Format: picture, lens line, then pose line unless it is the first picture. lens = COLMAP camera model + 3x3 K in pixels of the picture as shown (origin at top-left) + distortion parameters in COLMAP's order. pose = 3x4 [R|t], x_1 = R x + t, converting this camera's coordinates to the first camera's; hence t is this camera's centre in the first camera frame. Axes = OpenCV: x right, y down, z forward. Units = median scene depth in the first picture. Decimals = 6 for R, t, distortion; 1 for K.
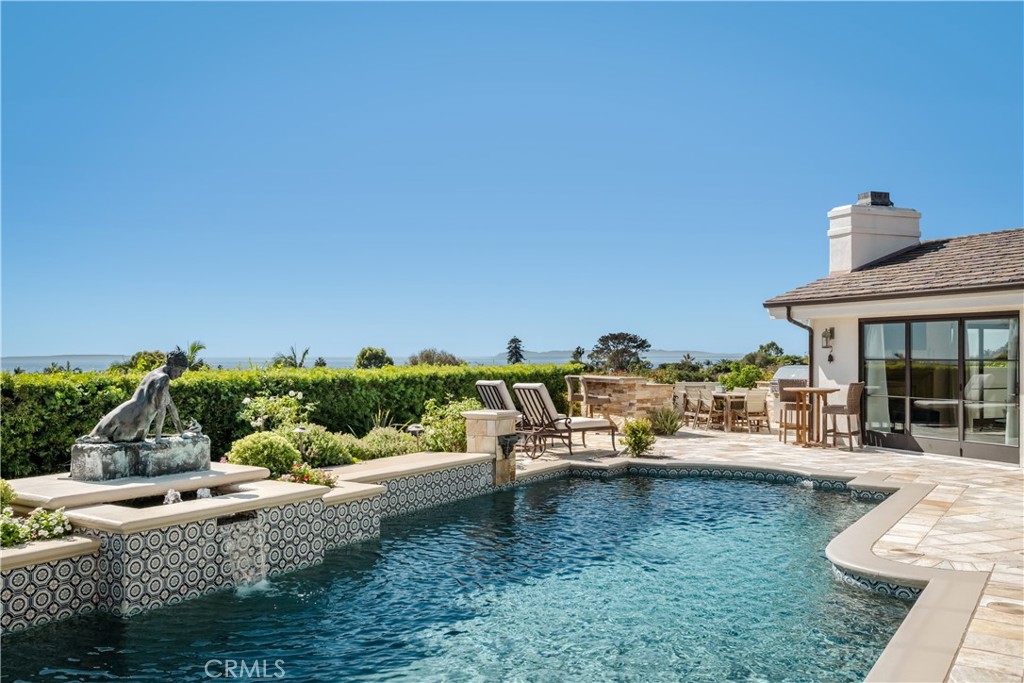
lens RADIAL K [[901.9, 0, 512.0], [0, 901.9, 341.5], [0, 0, 1]] dist [-0.005737, 0.001100]
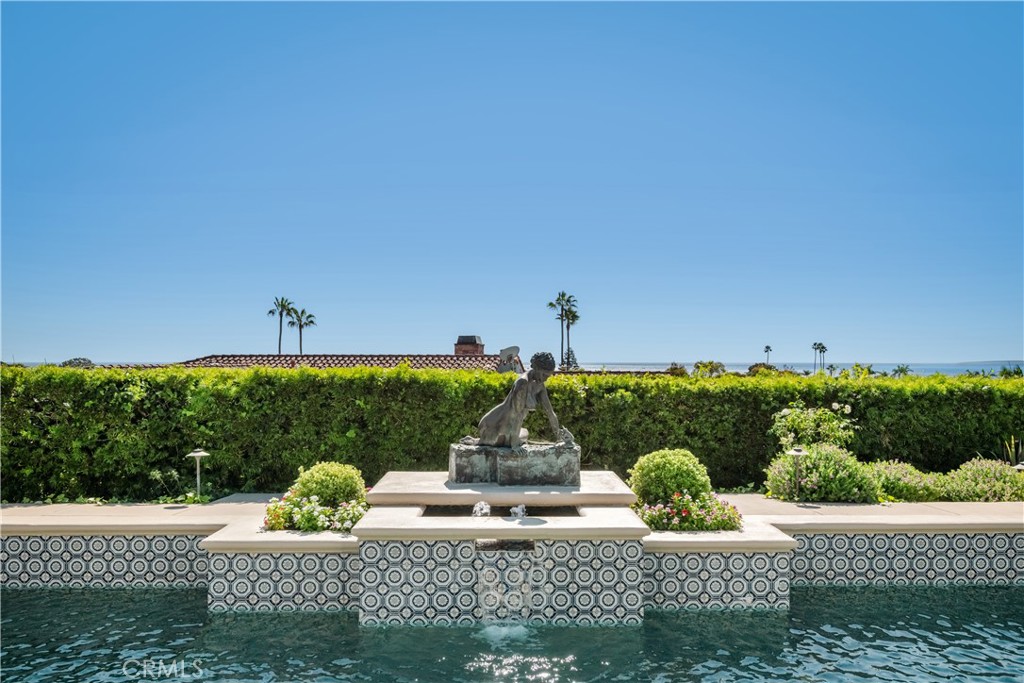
lens RADIAL K [[834.6, 0, 512.0], [0, 834.6, 341.5], [0, 0, 1]] dist [0.000493, 0.000651]
pose [[0.551568, -0.015558, -0.833985, 0.340883], [0.008725, 0.999879, -0.012883, 0.010104], [0.834084, -0.000171, 0.551637, 0.522515]]
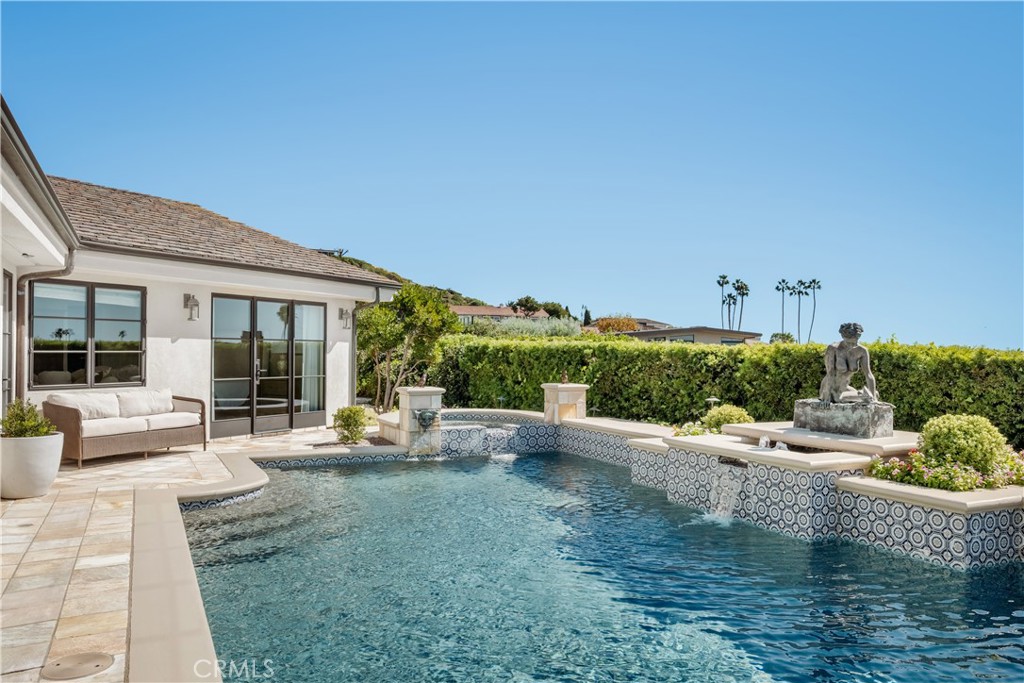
lens RADIAL K [[770.1, 0, 512.0], [0, 770.1, 341.5], [0, 0, 1]] dist [0.004287, 0.001703]
pose [[-0.526878, -0.013316, -0.849837, 0.661720], [0.005869, 0.999796, -0.019304, 0.050214], [0.849921, -0.015158, -0.526692, 1.193856]]
